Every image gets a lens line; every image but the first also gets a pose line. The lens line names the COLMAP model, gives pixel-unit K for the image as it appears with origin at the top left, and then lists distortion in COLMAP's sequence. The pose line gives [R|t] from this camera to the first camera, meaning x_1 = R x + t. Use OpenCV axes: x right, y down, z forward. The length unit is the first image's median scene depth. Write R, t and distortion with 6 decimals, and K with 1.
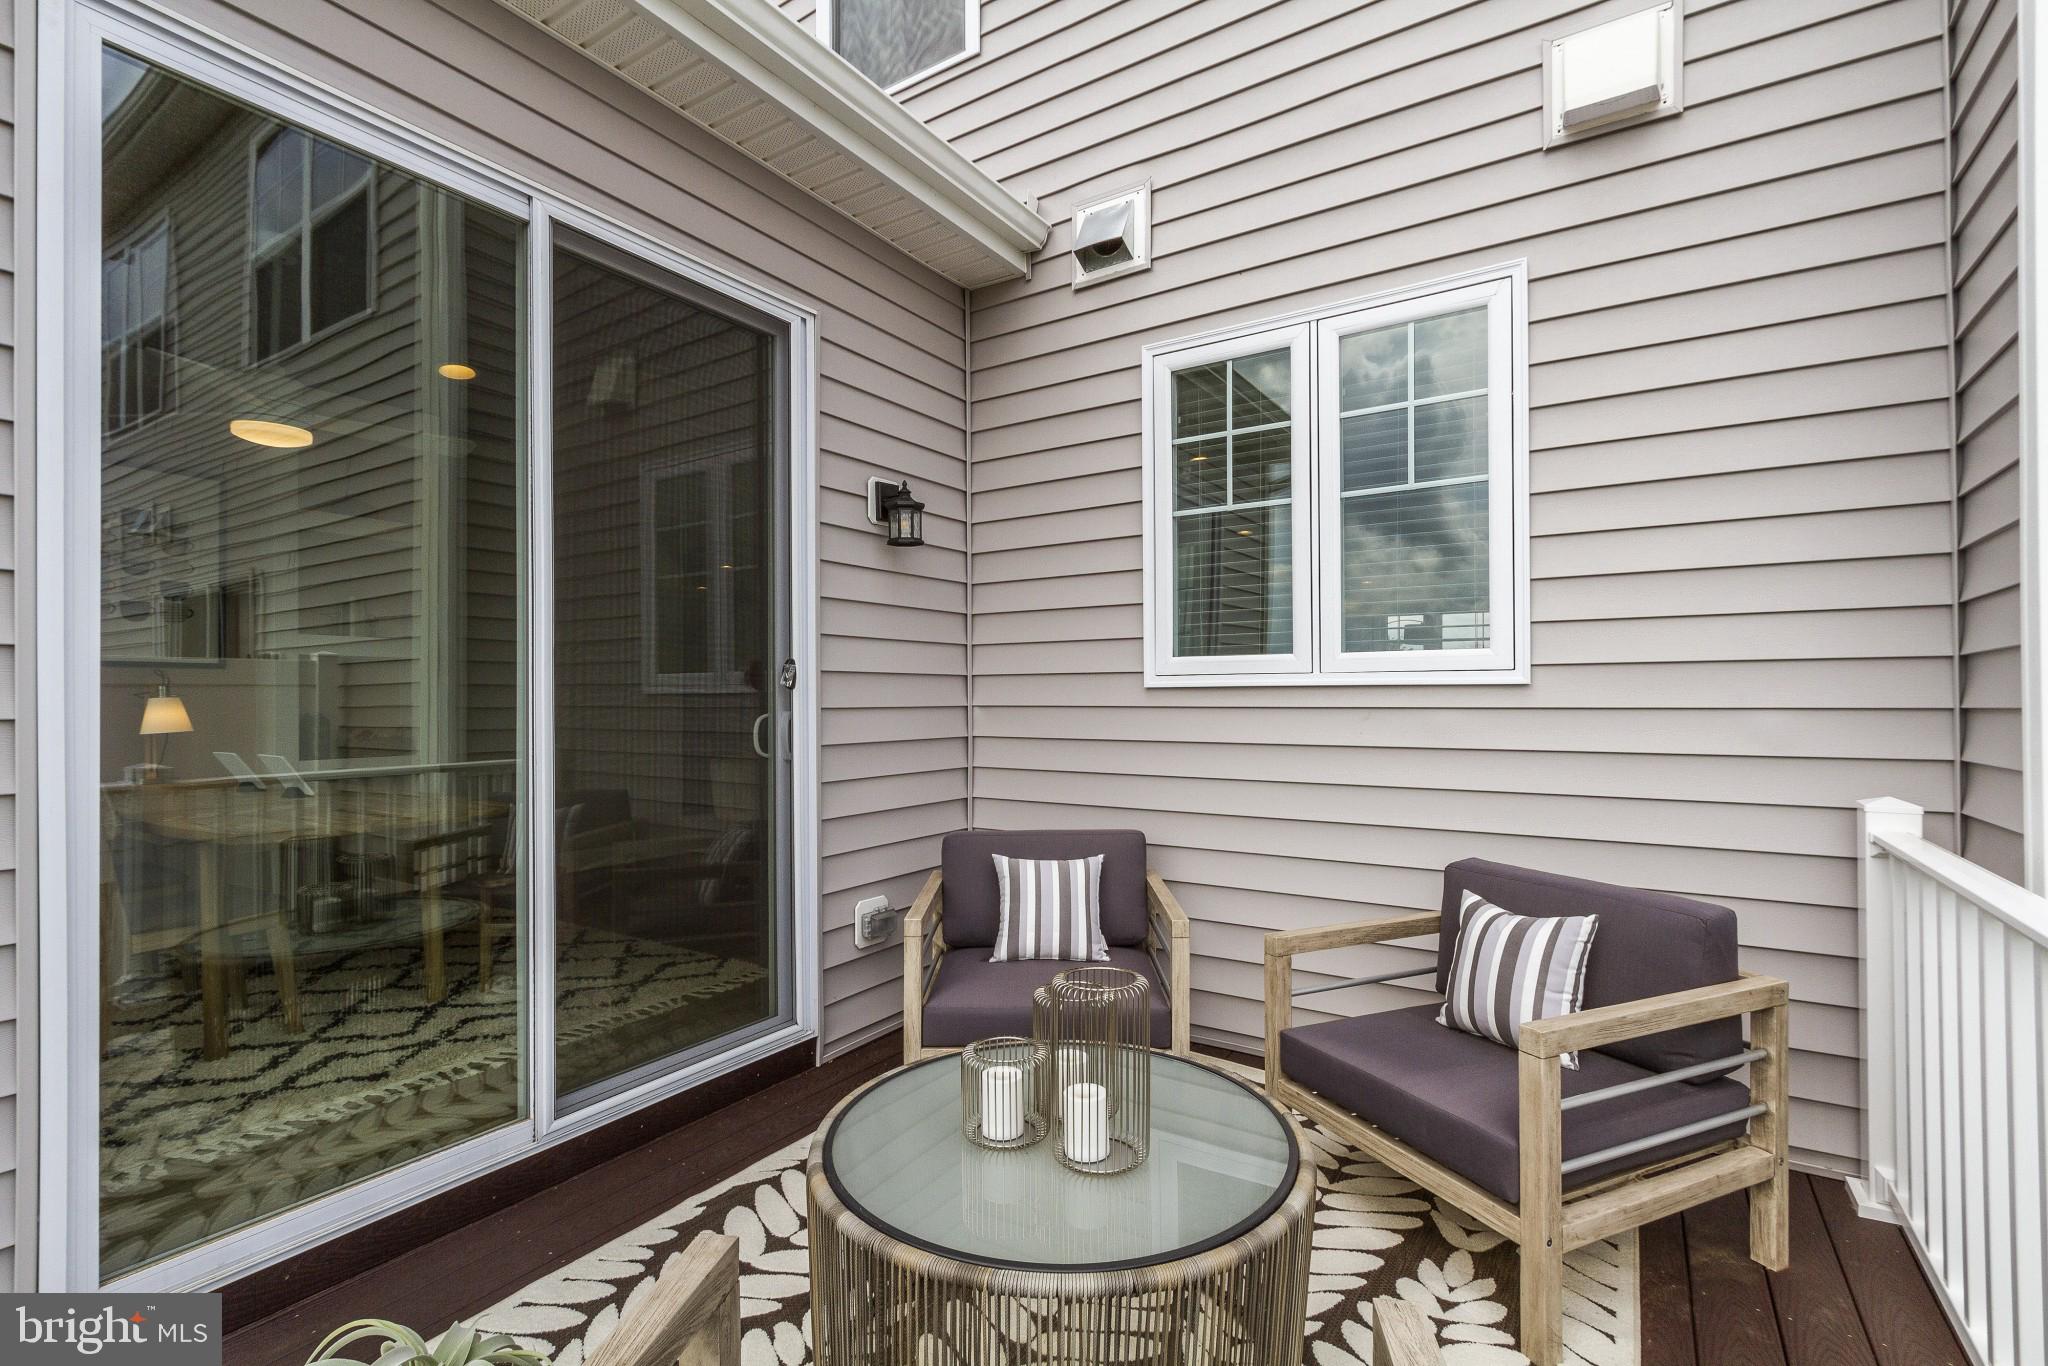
lens RADIAL K [[950.5, 0, 1029.9], [0, 950.5, 690.1], [0, 0, 1]] dist [0.005218, -0.000074]
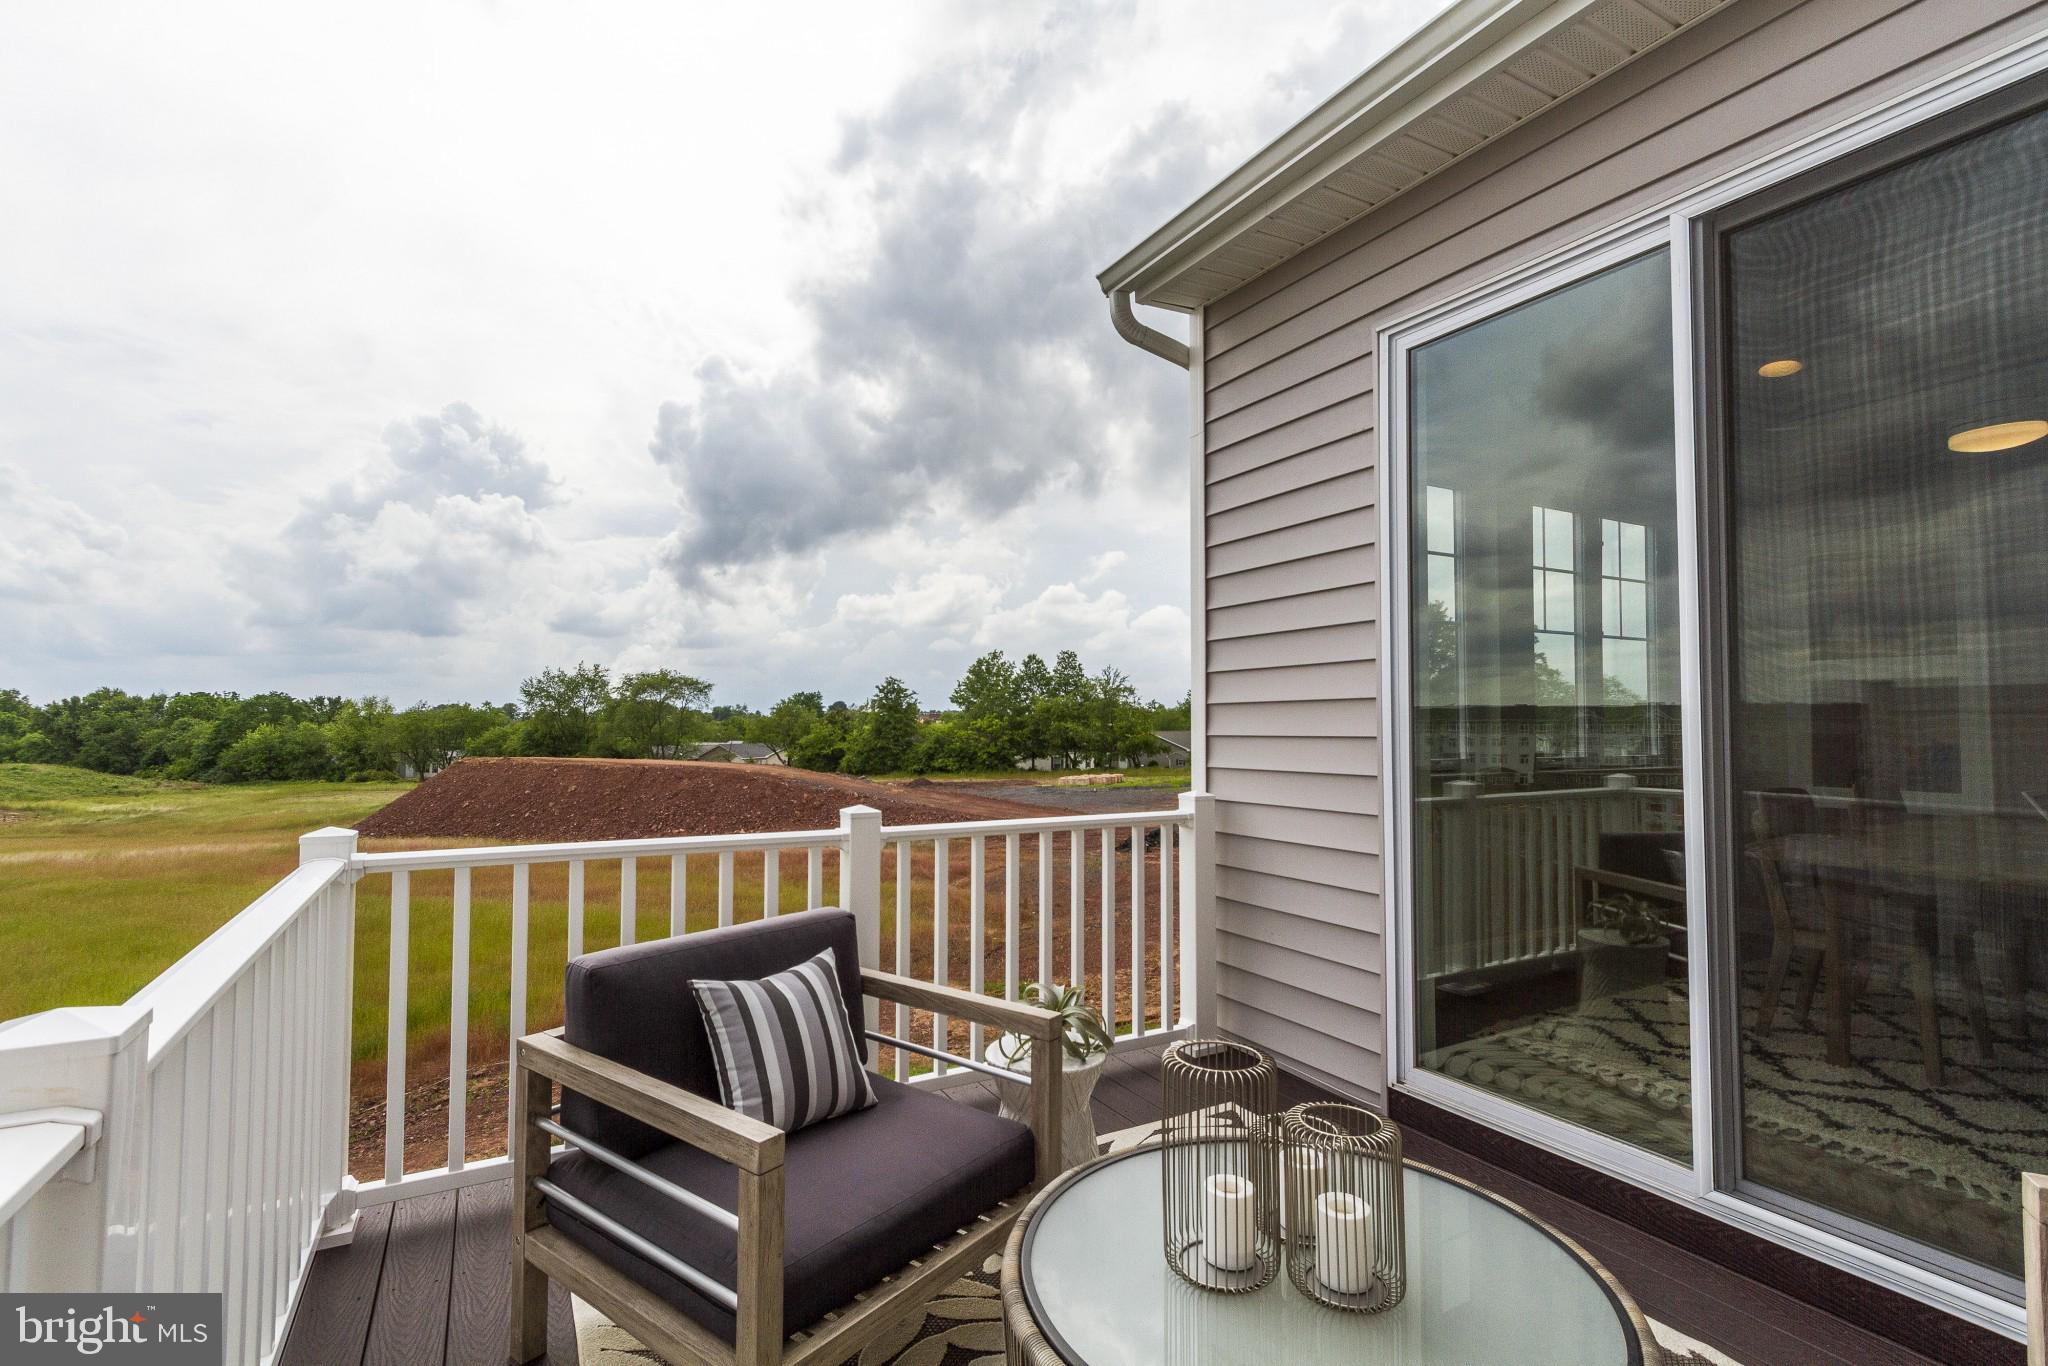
lens RADIAL K [[950.5, 0, 1029.9], [0, 950.5, 690.1], [0, 0, 1]] dist [0.005218, -0.000074]
pose [[-0.467083, -0.031522, -0.883651, 0.508126], [0.001291, 0.999339, -0.036331, 0.010456], [0.884212, -0.018111, -0.466734, 0.713659]]
